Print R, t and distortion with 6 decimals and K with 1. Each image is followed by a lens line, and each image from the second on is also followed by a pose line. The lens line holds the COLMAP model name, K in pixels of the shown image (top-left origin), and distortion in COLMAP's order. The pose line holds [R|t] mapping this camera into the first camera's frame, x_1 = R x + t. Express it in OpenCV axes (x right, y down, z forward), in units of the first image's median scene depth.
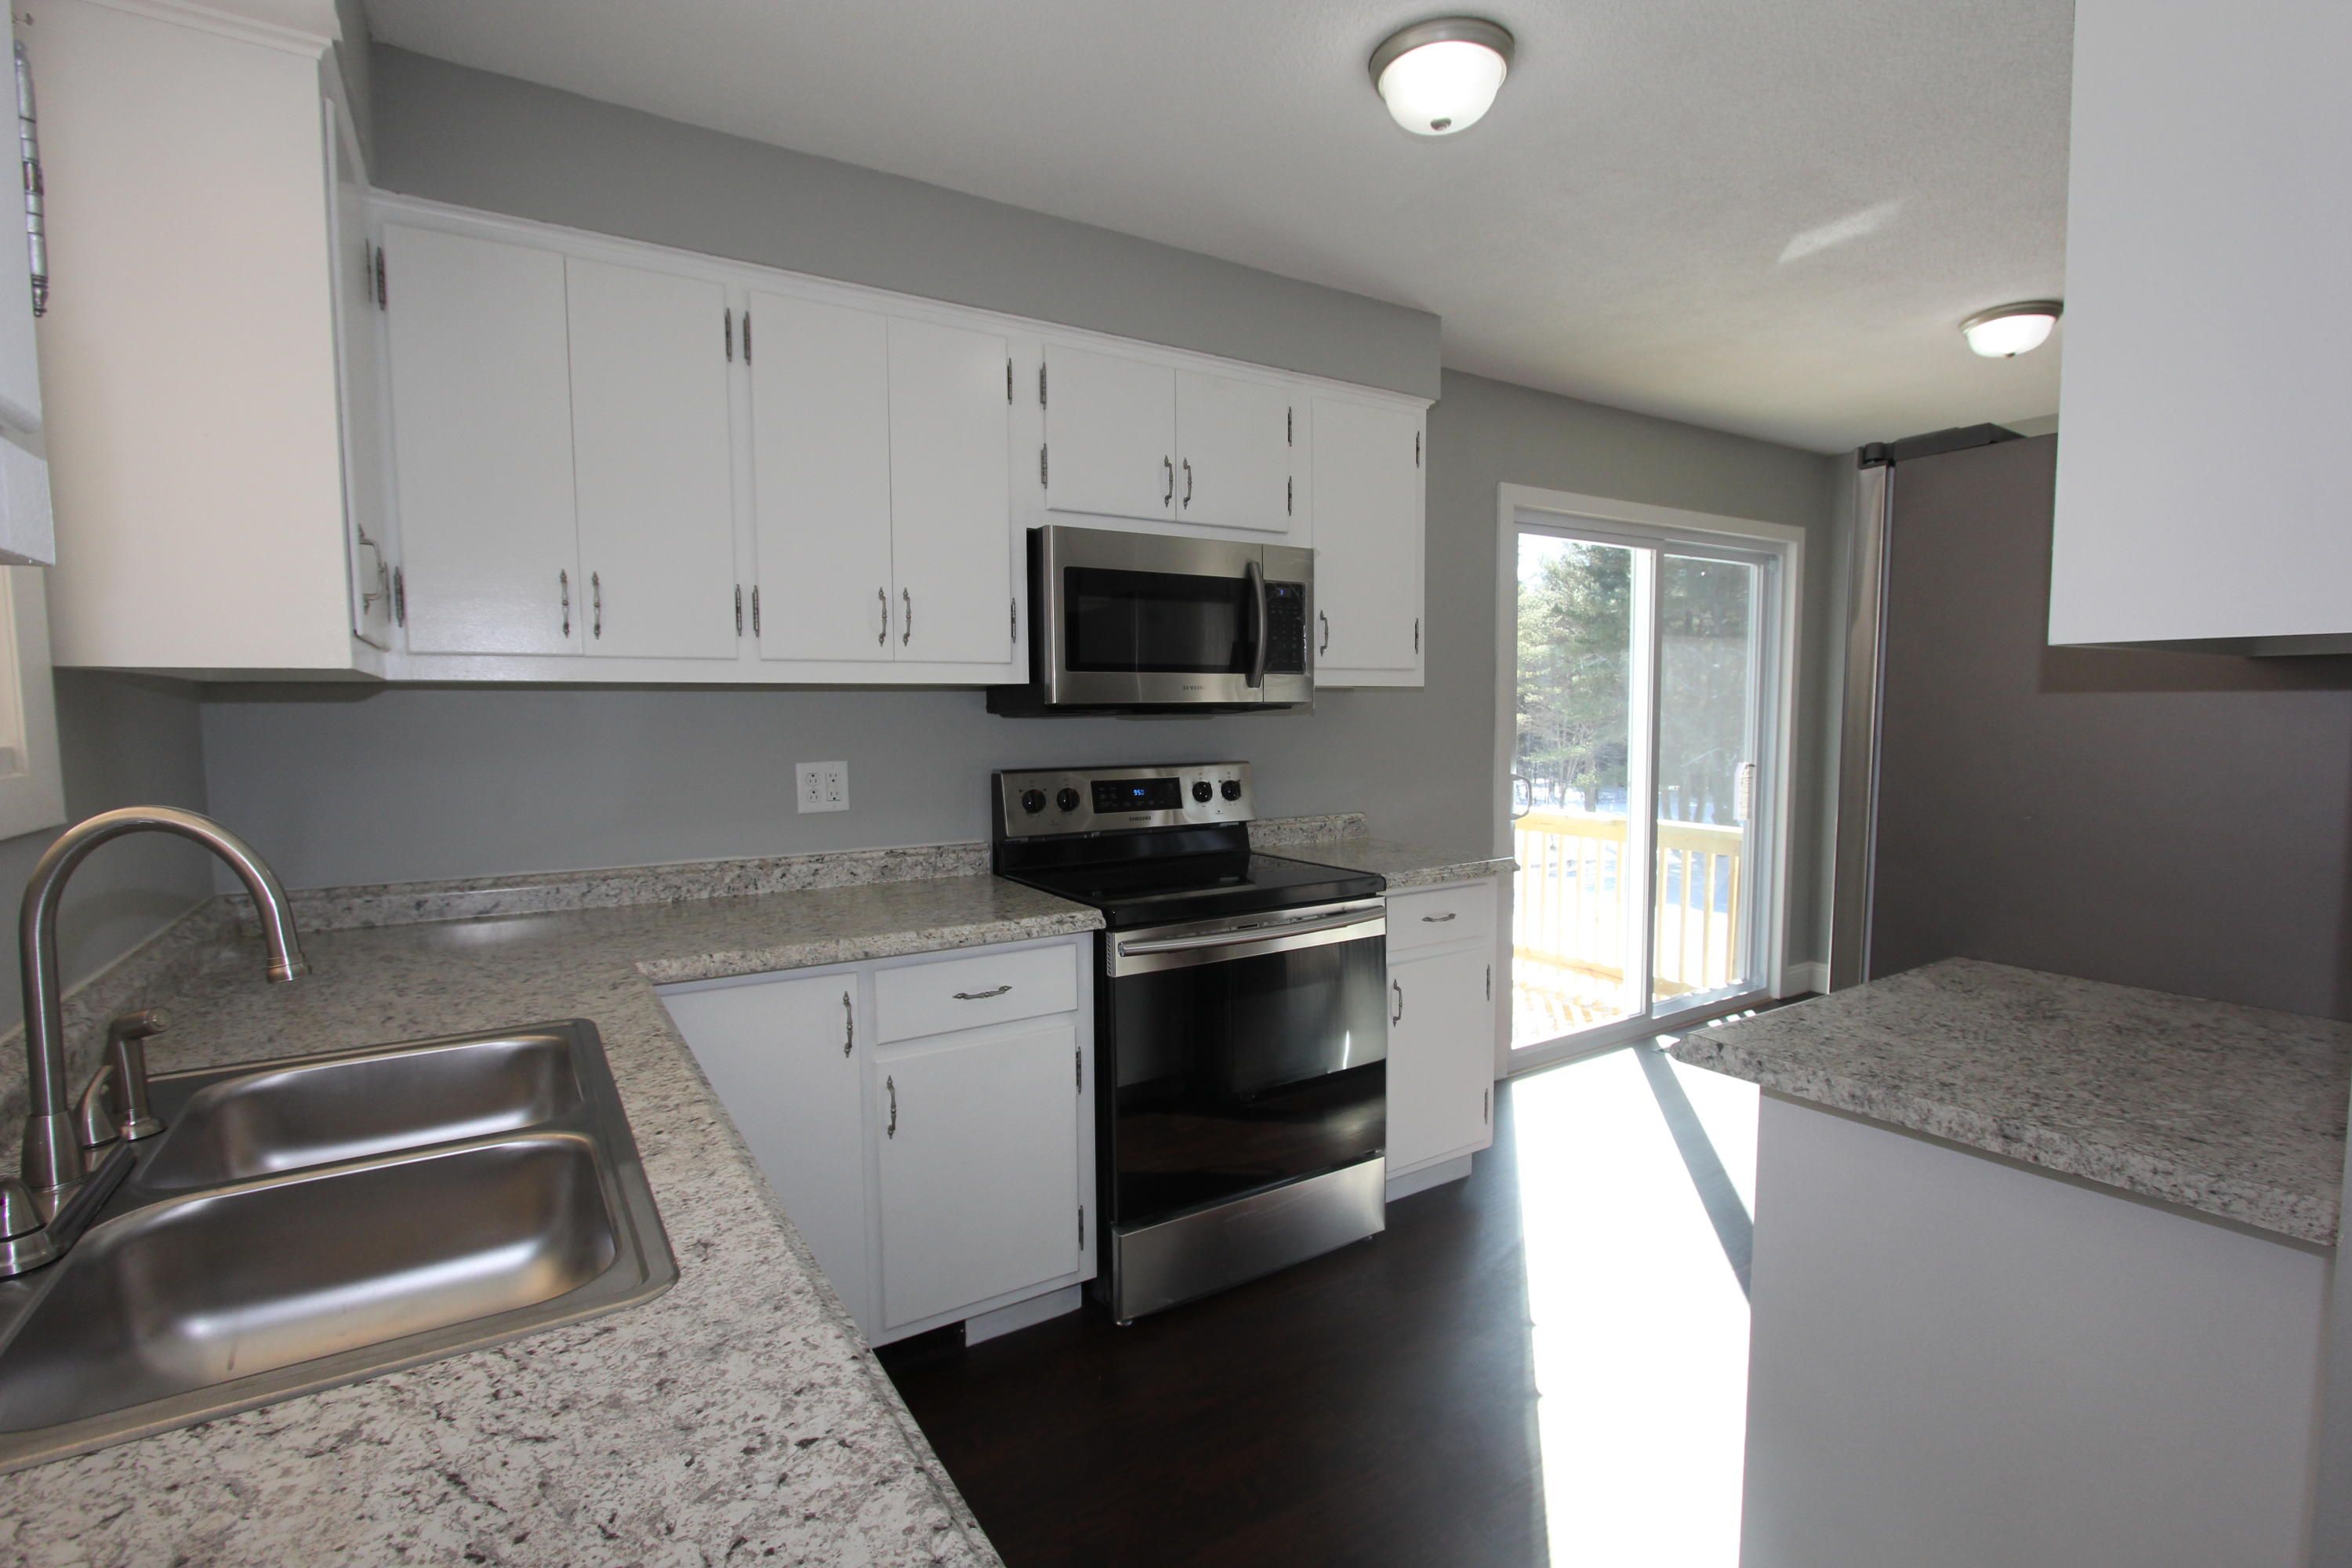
lens RADIAL K [[1094.8, 0, 1184.8], [0, 1094.8, 811.4], [0, 0, 1]] dist [-0.028783, 0.006737]
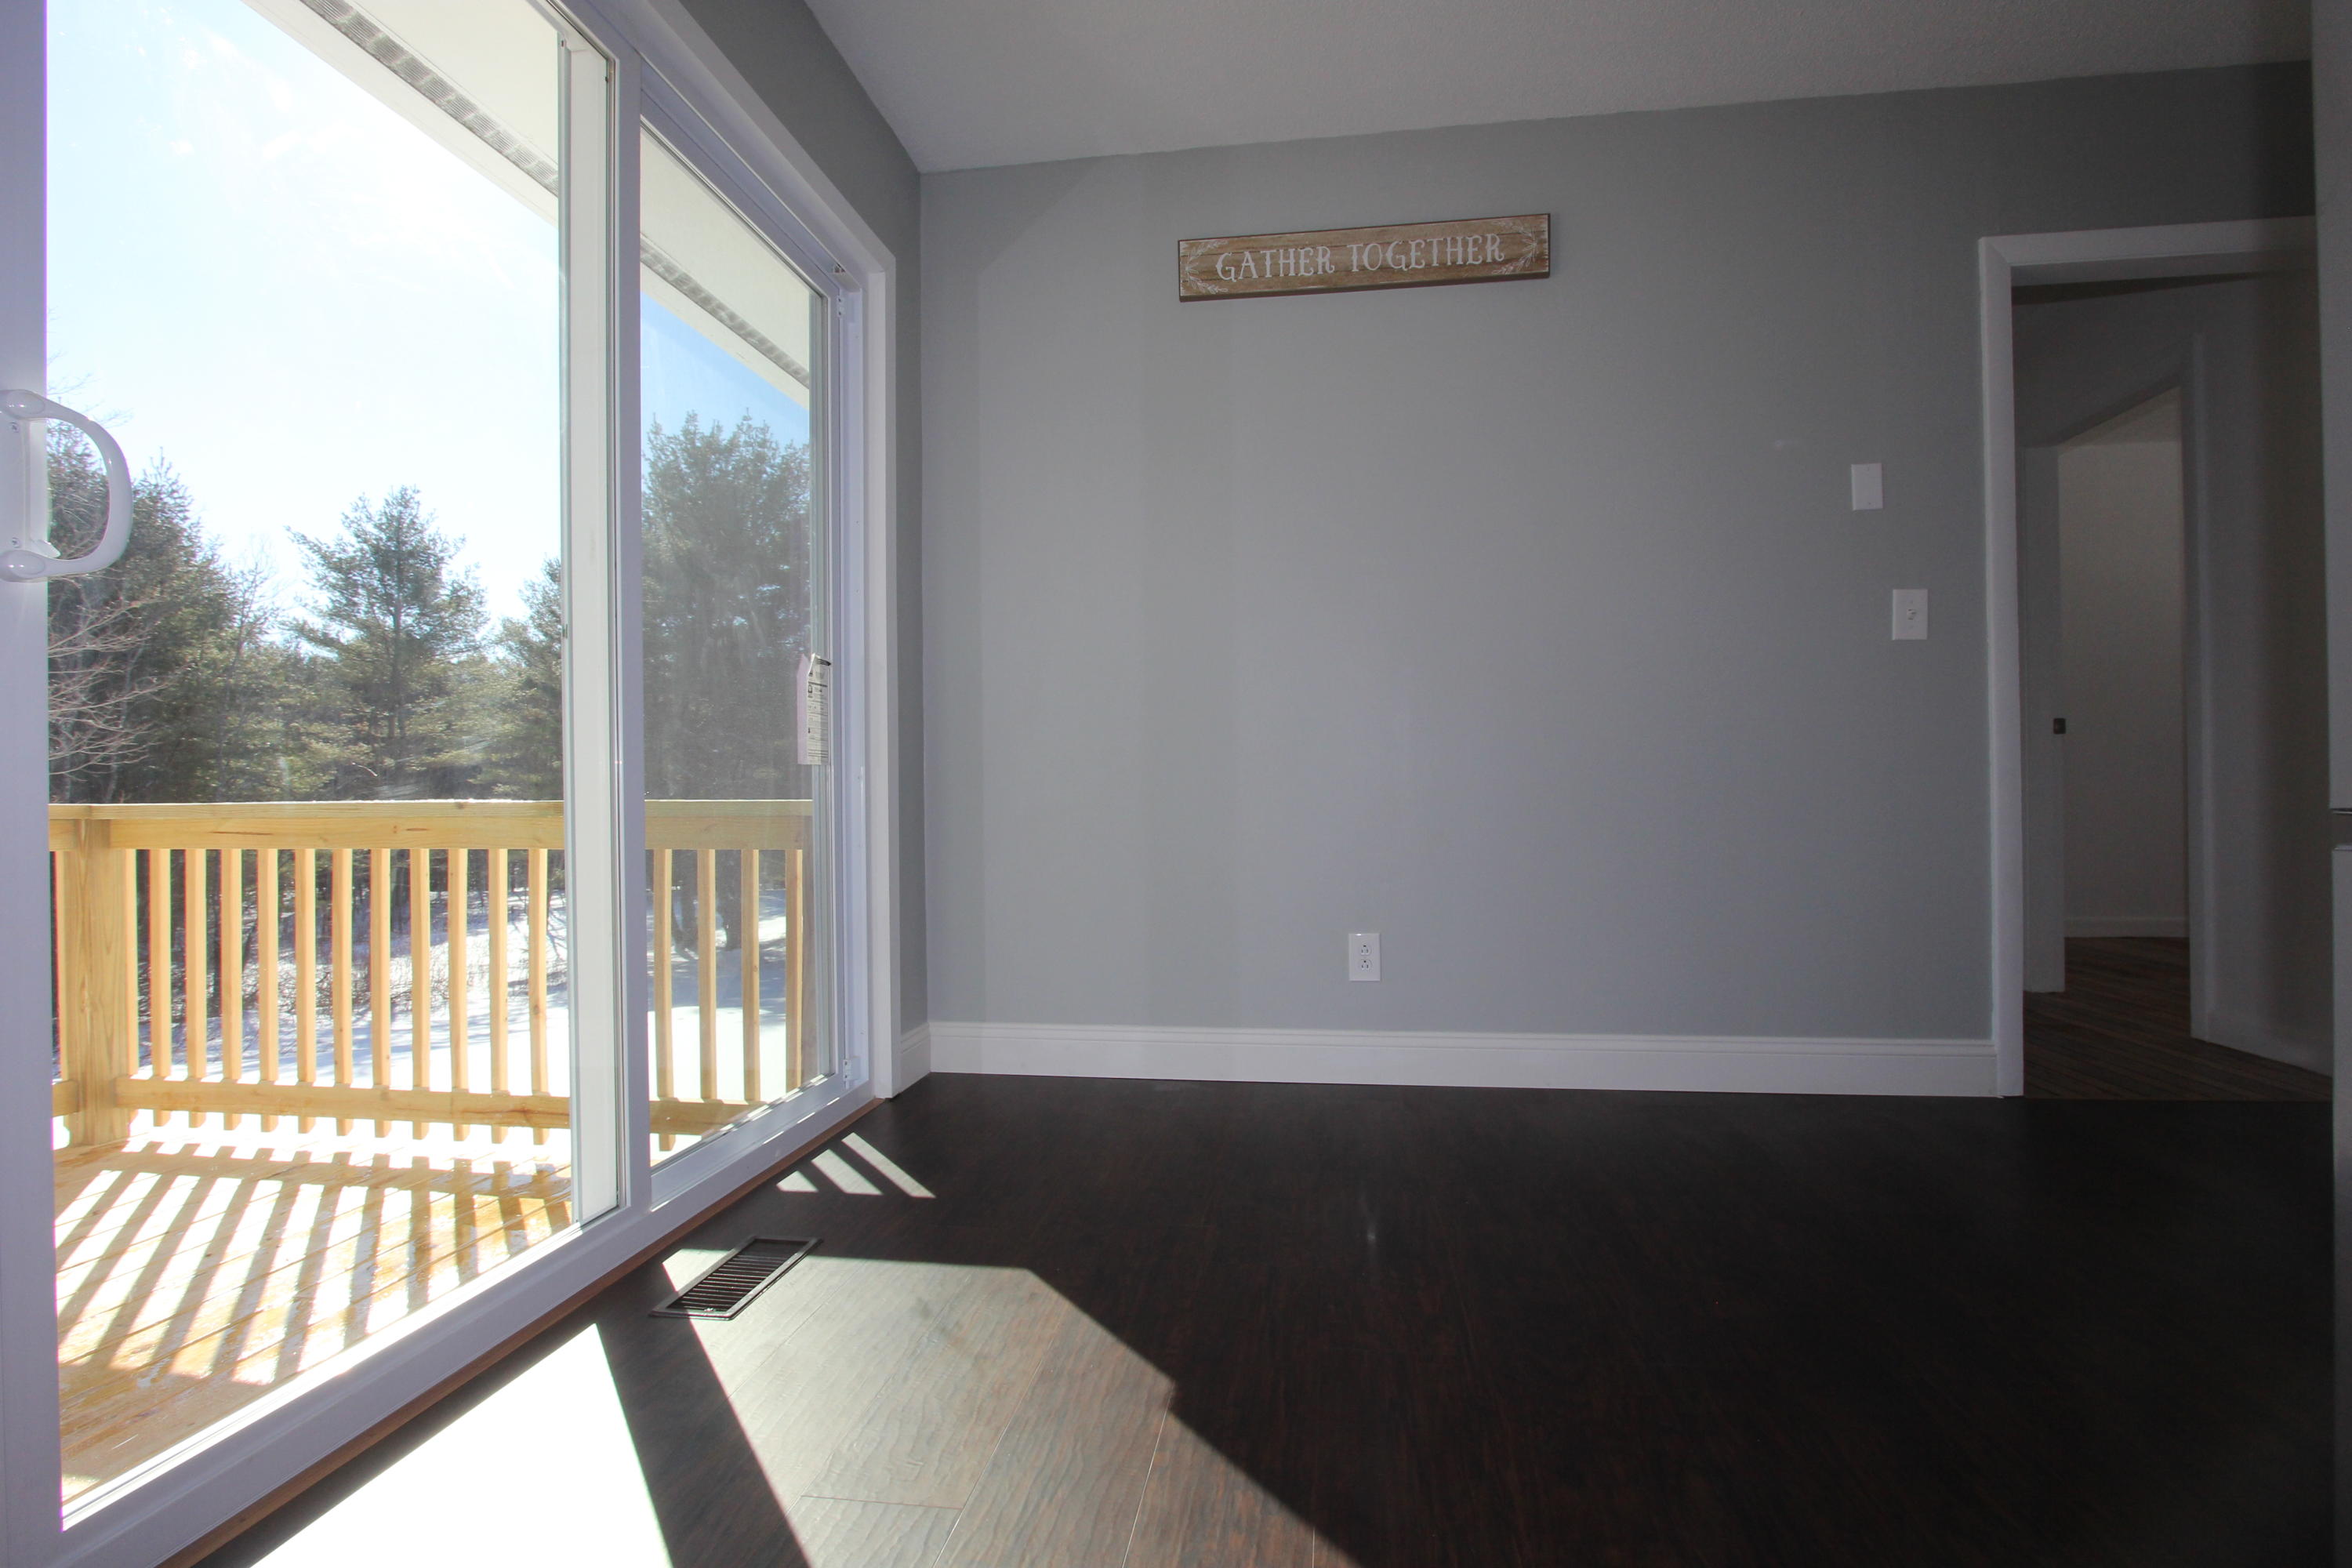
lens RADIAL K [[1094.8, 0, 1184.8], [0, 1094.8, 811.4], [0, 0, 1]] dist [-0.028783, 0.006737]
pose [[0.650999, 0.002552, 0.759074, 0.245201], [0.073206, 0.995122, -0.066129, 0.081157], [-0.755540, 0.098619, 0.647637, 0.557784]]
